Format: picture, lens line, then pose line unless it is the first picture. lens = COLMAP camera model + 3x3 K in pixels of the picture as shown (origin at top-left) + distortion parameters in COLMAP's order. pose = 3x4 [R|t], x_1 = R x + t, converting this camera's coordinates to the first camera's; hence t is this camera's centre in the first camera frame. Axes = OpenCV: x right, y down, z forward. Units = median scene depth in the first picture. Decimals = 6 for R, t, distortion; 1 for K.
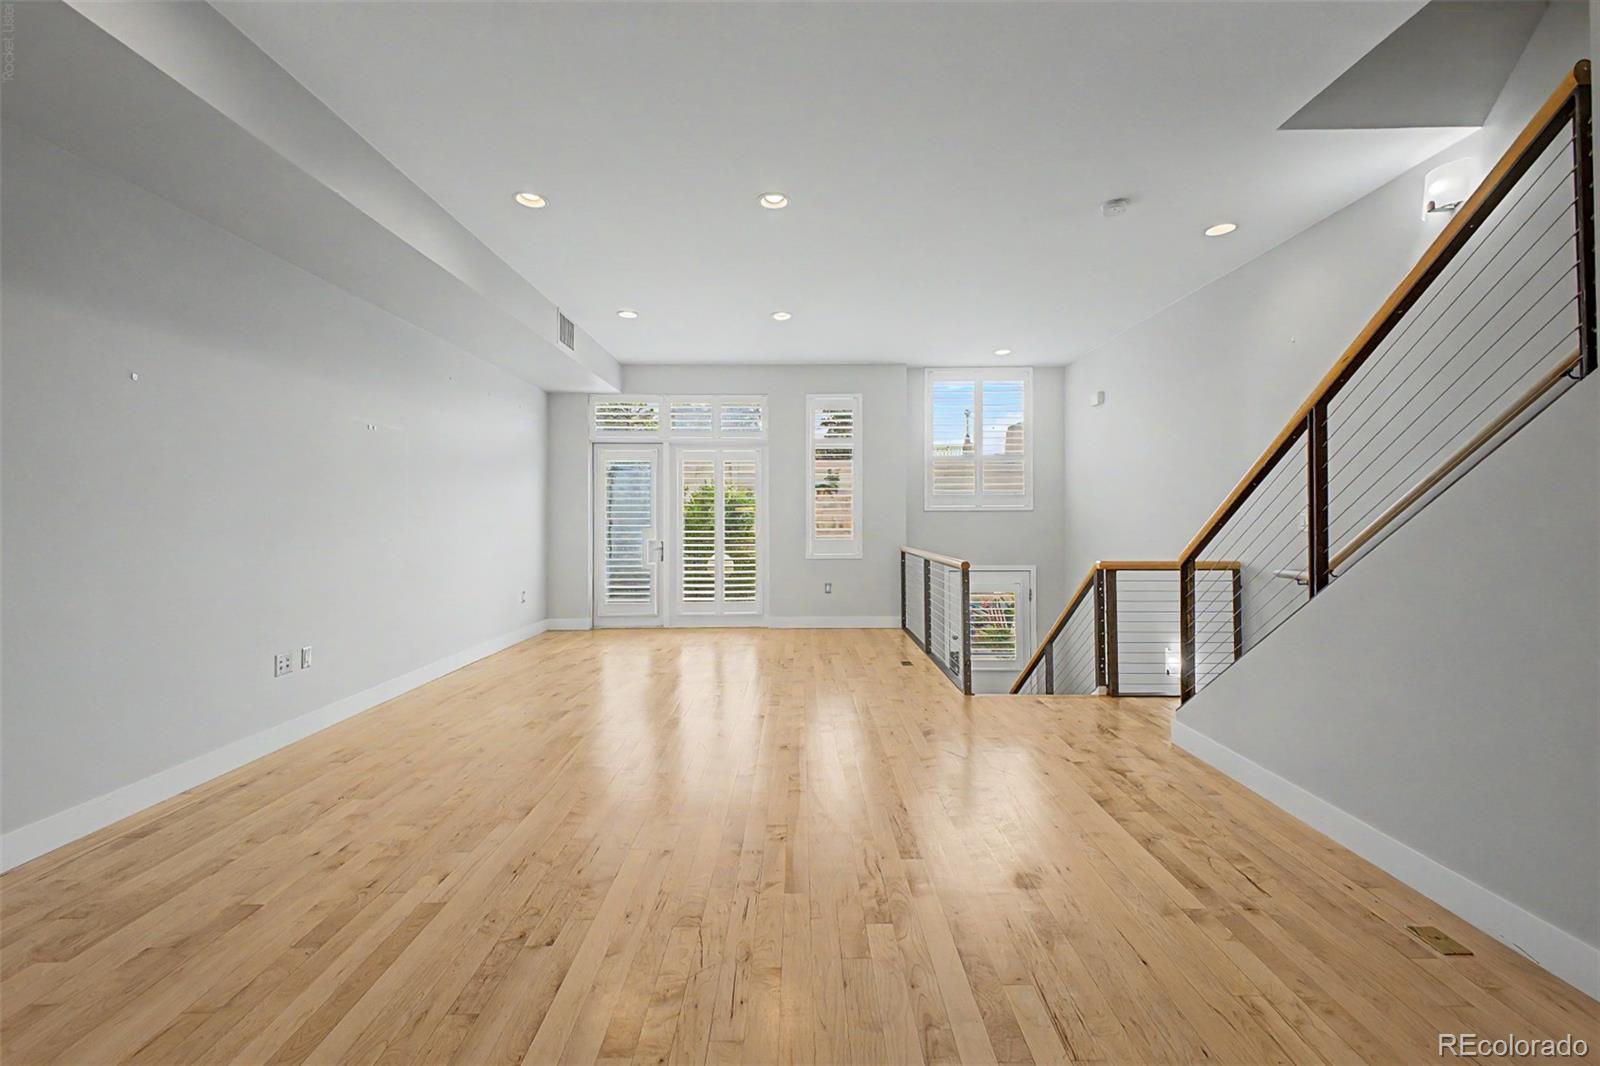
lens RADIAL K [[636.1, 0, 800.7], [0, 636.1, 522.4], [0, 0, 1]] dist [0.013672, -0.000624]
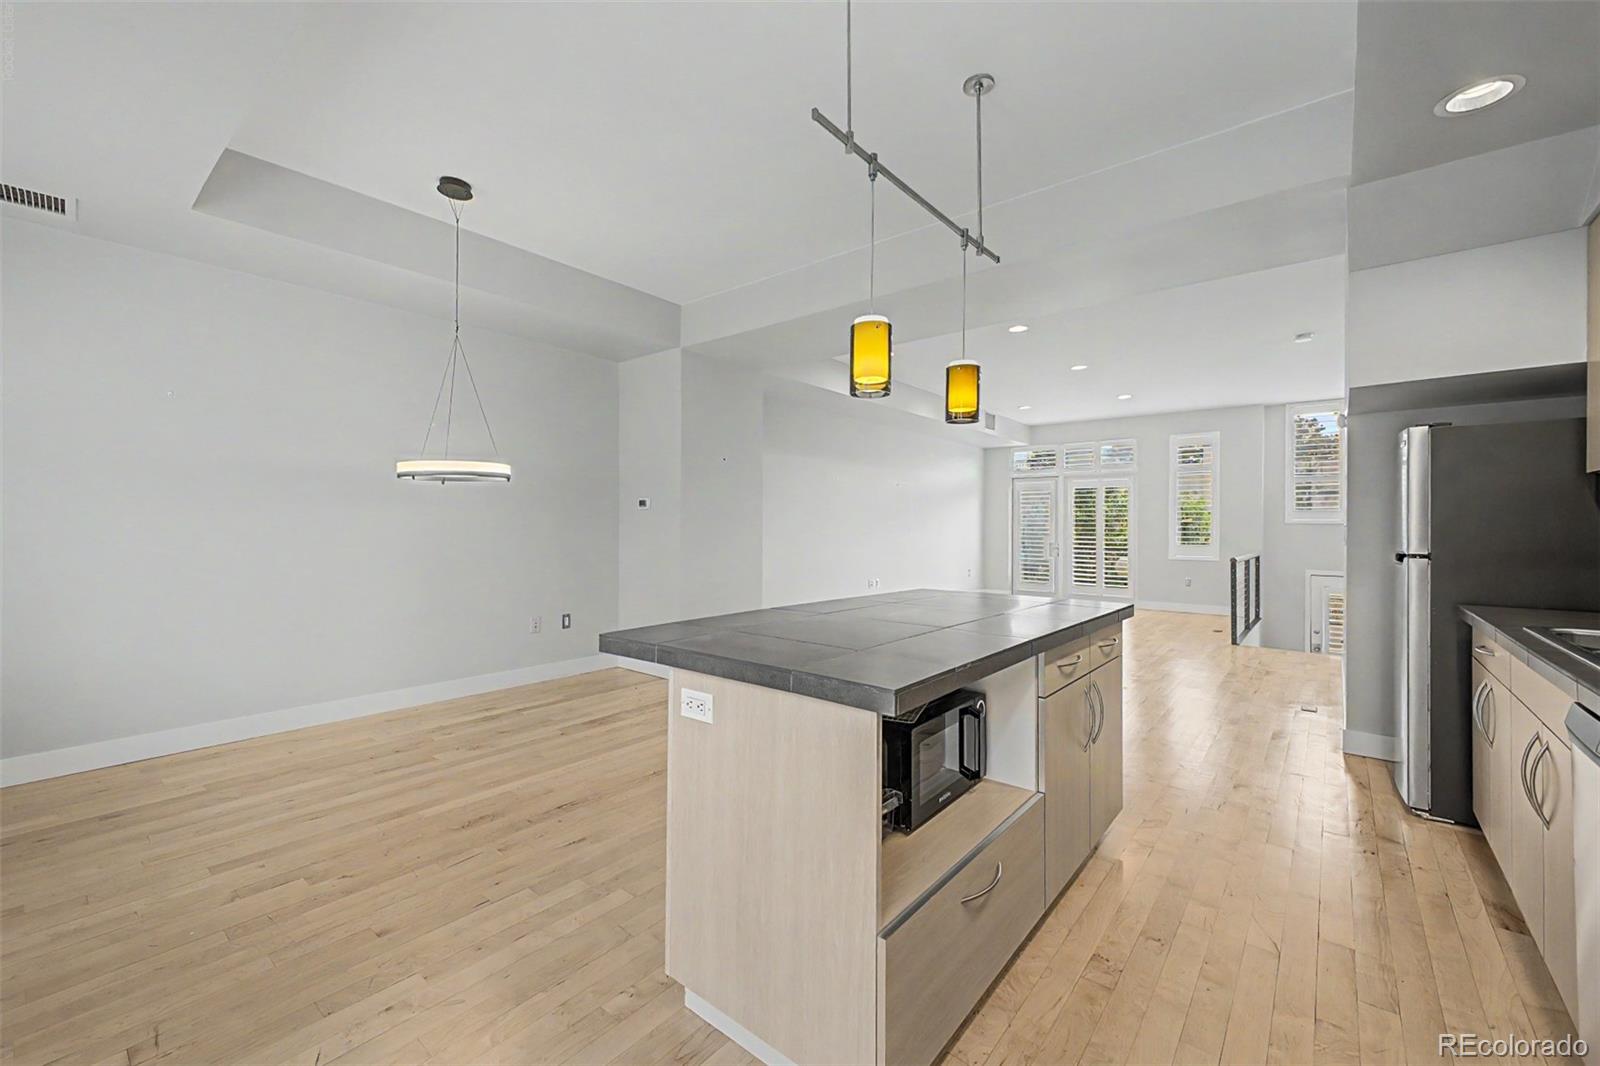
lens RADIAL K [[636.1, 0, 800.7], [0, 636.1, 522.4], [0, 0, 1]] dist [0.013672, -0.000624]
pose [[0.772793, 0.002988, -0.634651, 0.262795], [-0.013168, 0.999849, -0.011327, 0.006735], [0.634521, 0.017110, 0.772716, -0.527073]]
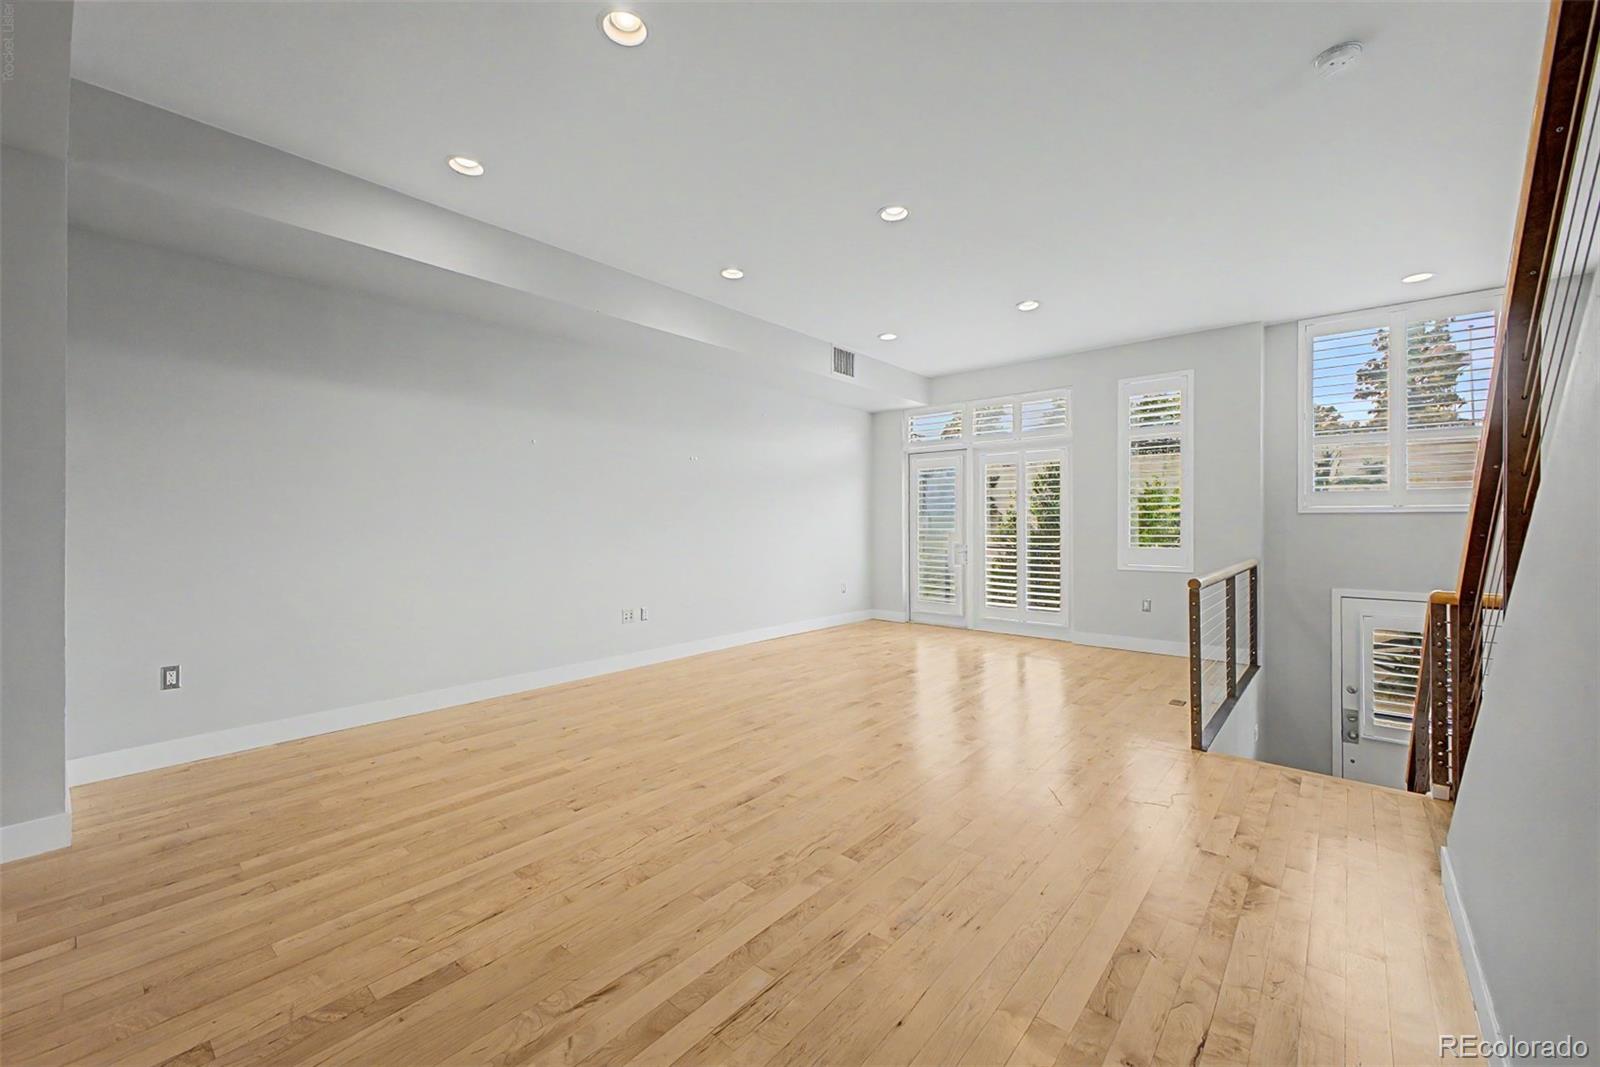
lens RADIAL K [[624.6, 0, 804.4], [0, 624.6, 523.3], [0, 0, 1]] dist [0.014832, -0.000186]
pose [[0.760542, 0.000595, -0.649288, 0.240645], [-0.005266, 0.999972, -0.005251, 0.001958], [0.649267, 0.007413, 0.760524, 0.062961]]
